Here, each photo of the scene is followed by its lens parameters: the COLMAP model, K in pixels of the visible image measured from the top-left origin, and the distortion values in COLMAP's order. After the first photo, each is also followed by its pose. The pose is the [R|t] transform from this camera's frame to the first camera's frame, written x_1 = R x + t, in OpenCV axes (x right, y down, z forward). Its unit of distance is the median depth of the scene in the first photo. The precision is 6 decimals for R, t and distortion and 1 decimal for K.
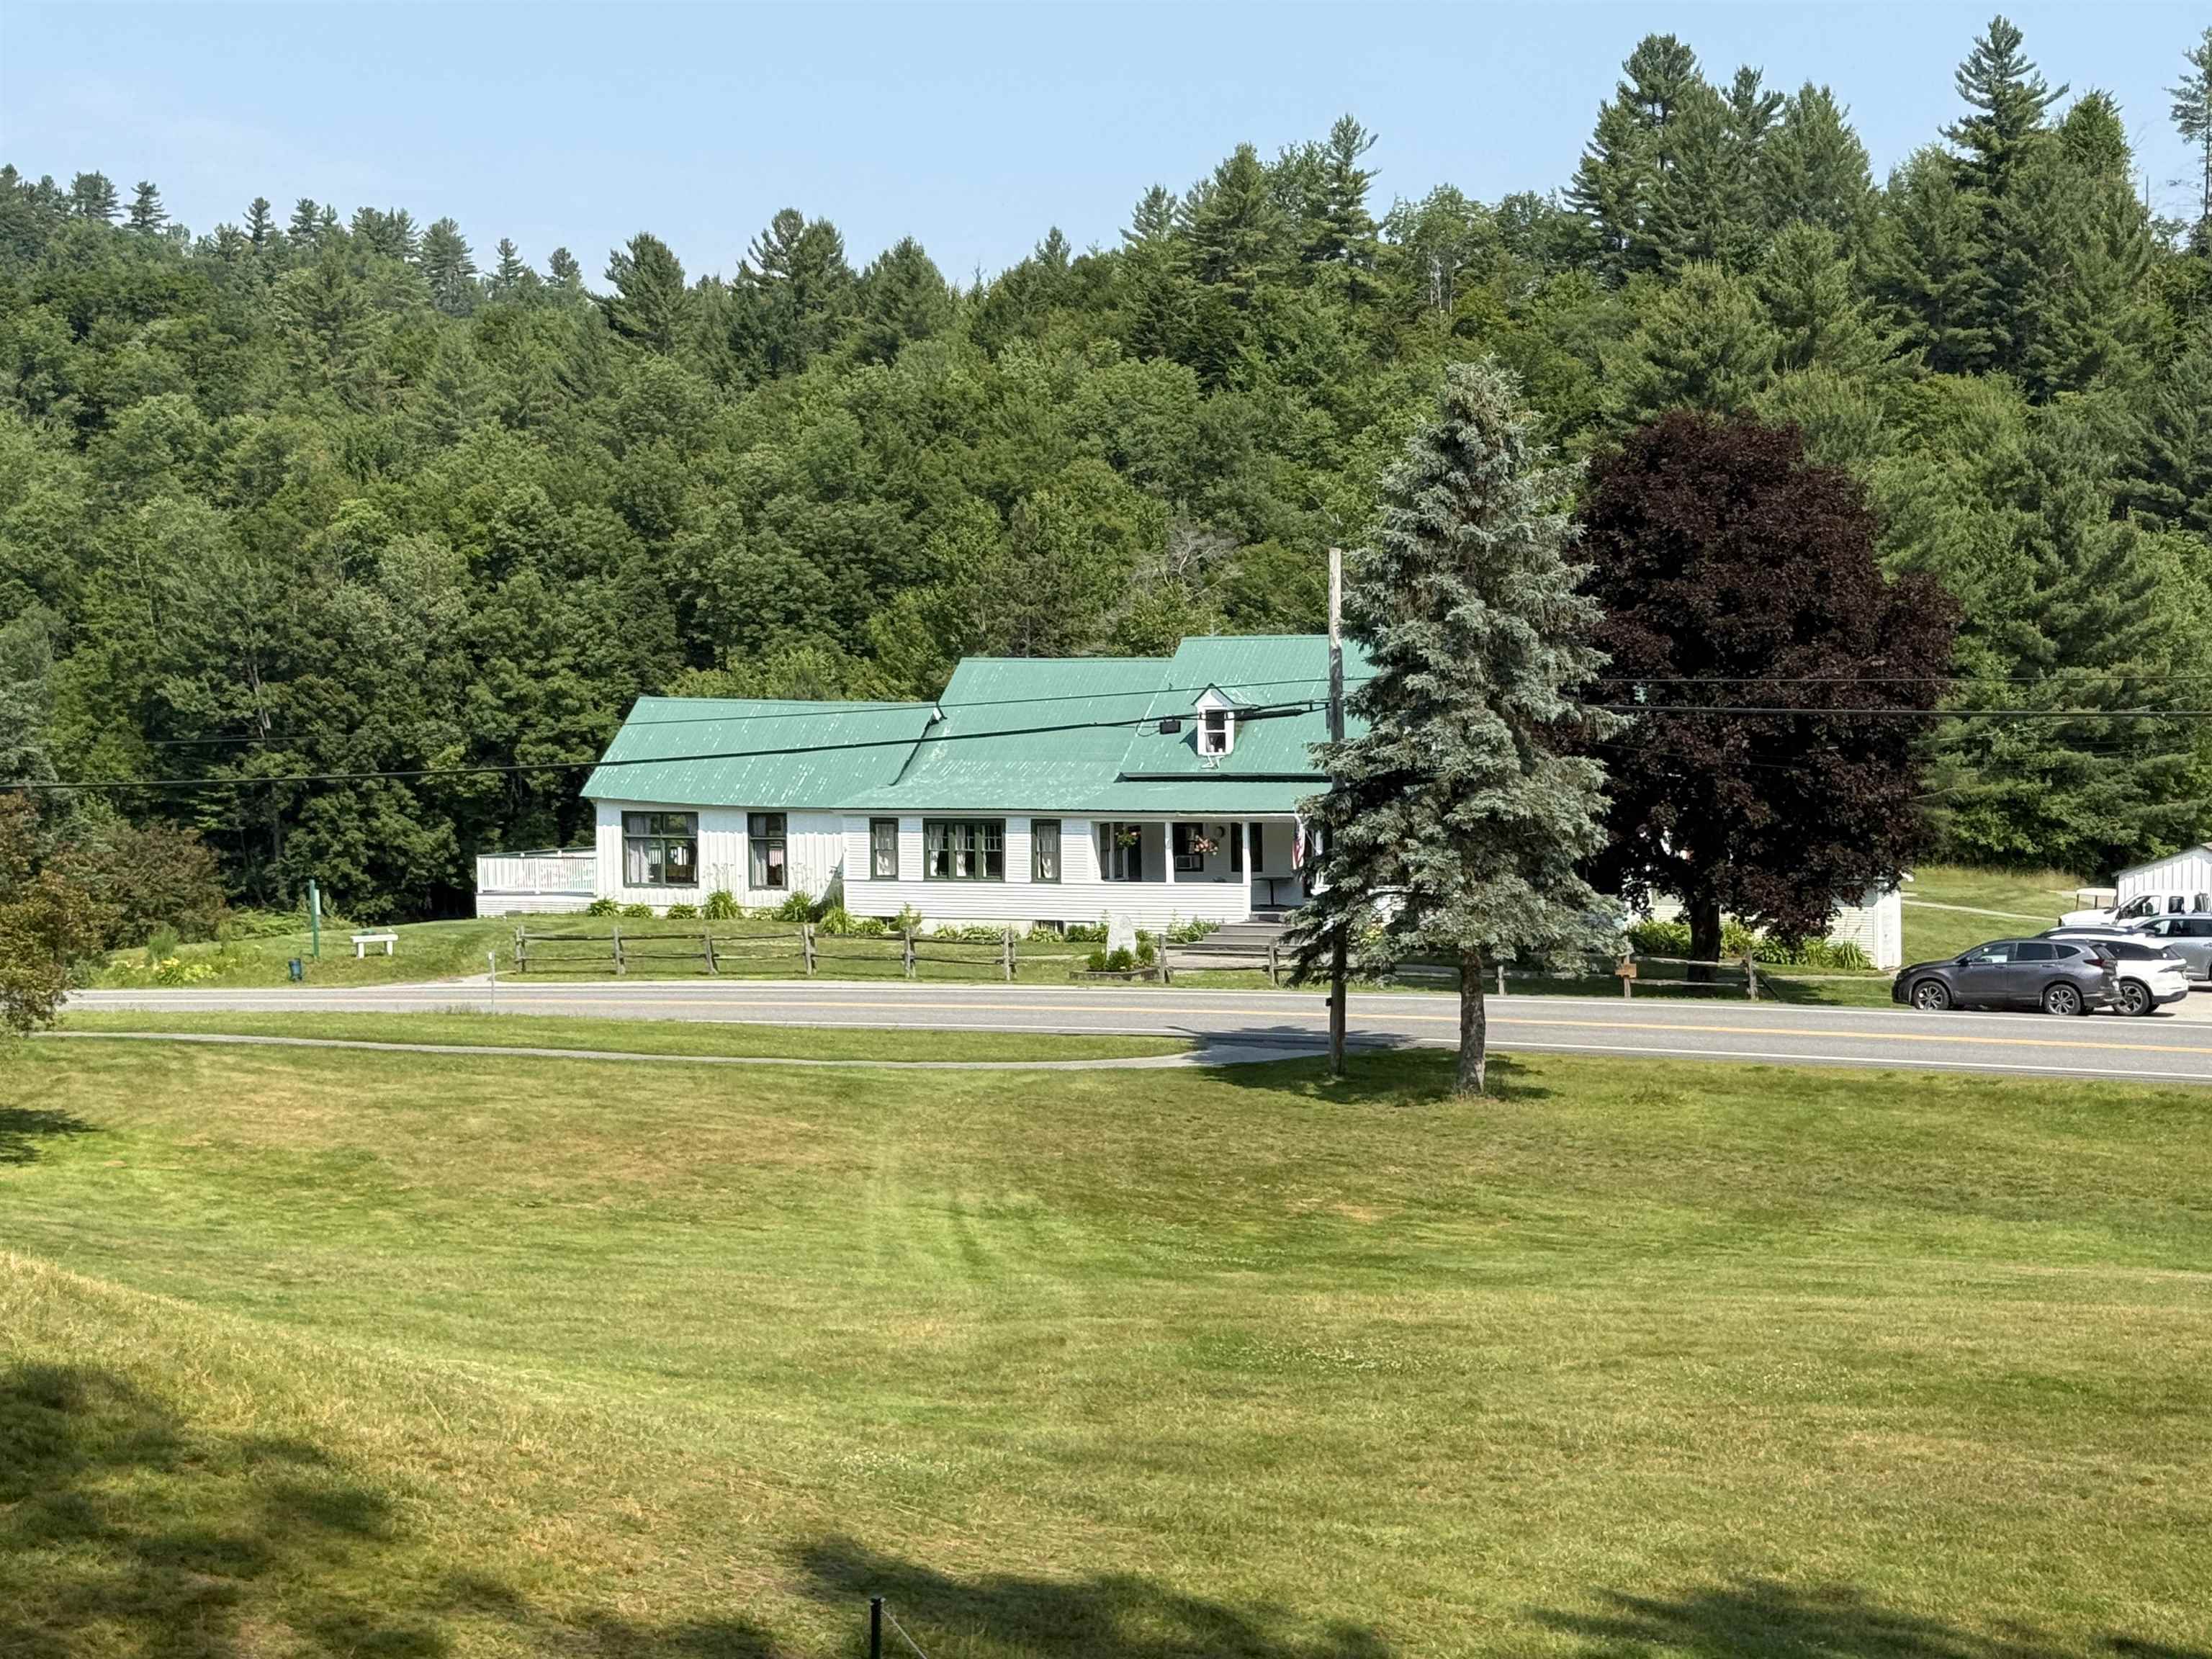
lens RADIAL K [[3740.6, 0, 1104.4], [0, 3740.6, 830.7], [0, 0, 1]] dist [0.002288, 0.000000]
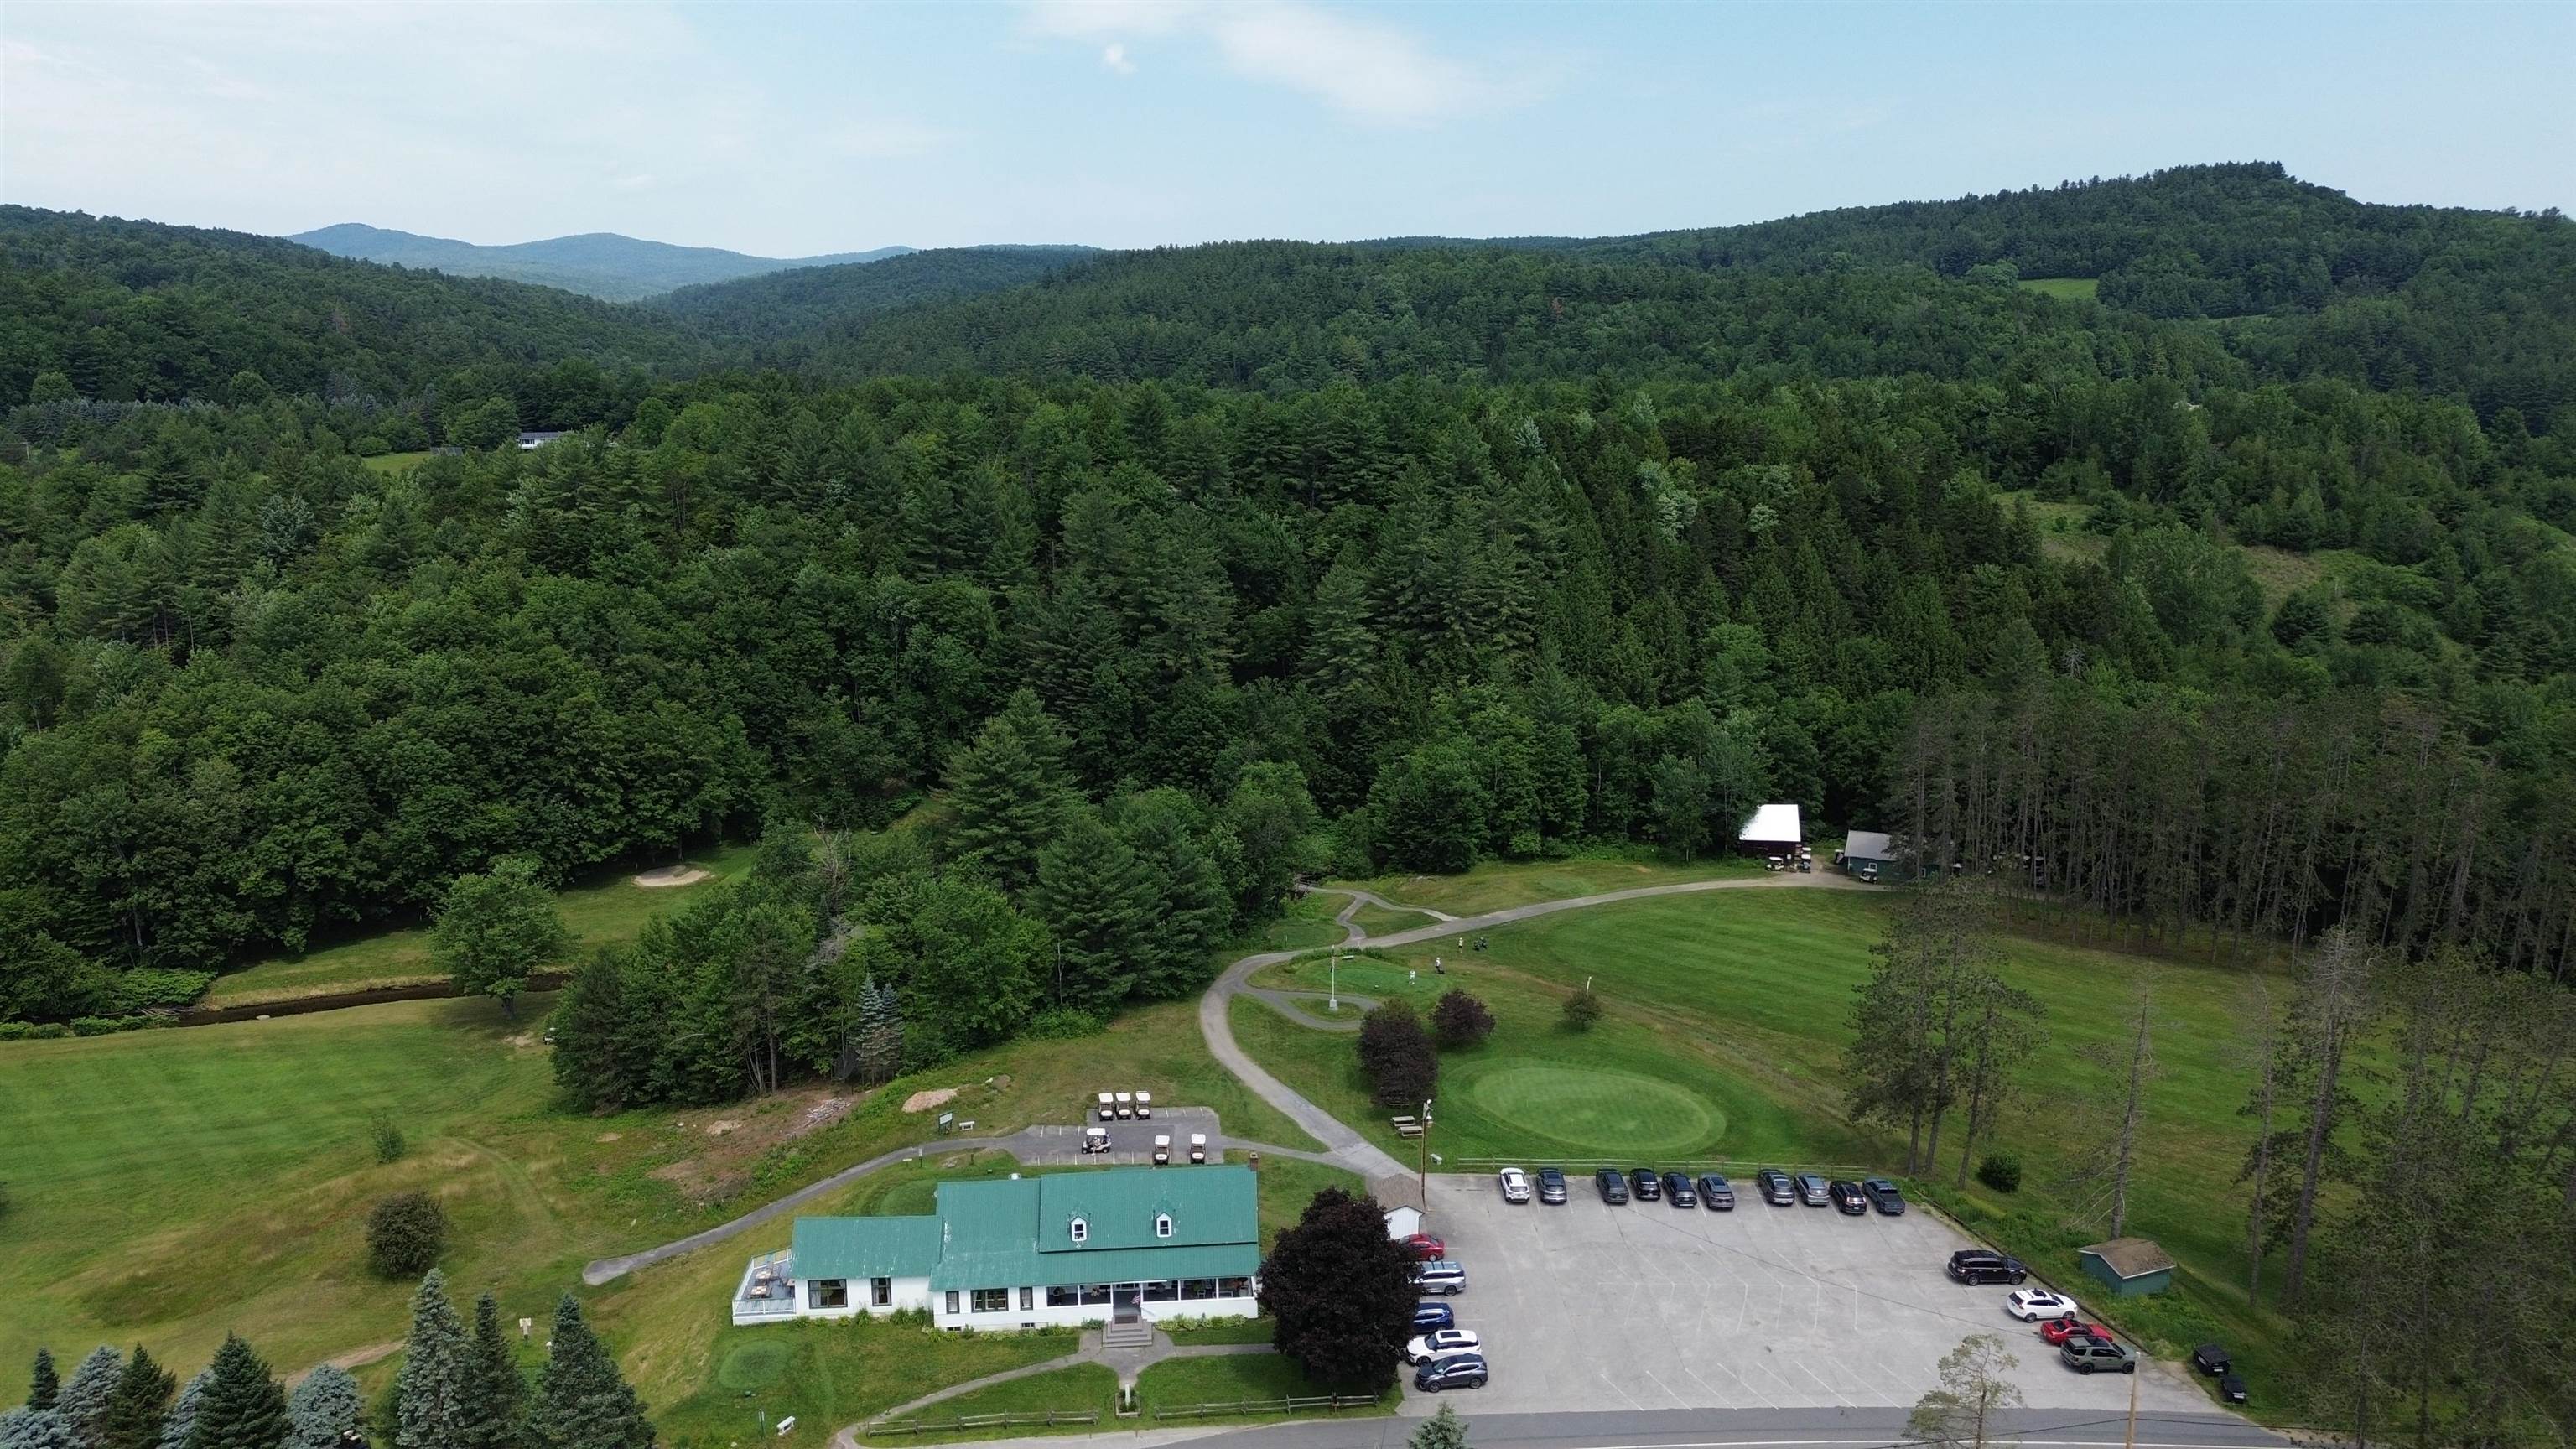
lens RADIAL K [[1841.8, 0, 1287.1], [0, 1841.8, 725.5], [0, 0, 1]] dist [0.004490, -0.001170]
pose [[0.828768, -0.103752, 0.549890, -0.246550], [-0.023933, 0.975191, 0.220068, -0.312424], [-0.559080, -0.195546, 0.805724, -0.023925]]
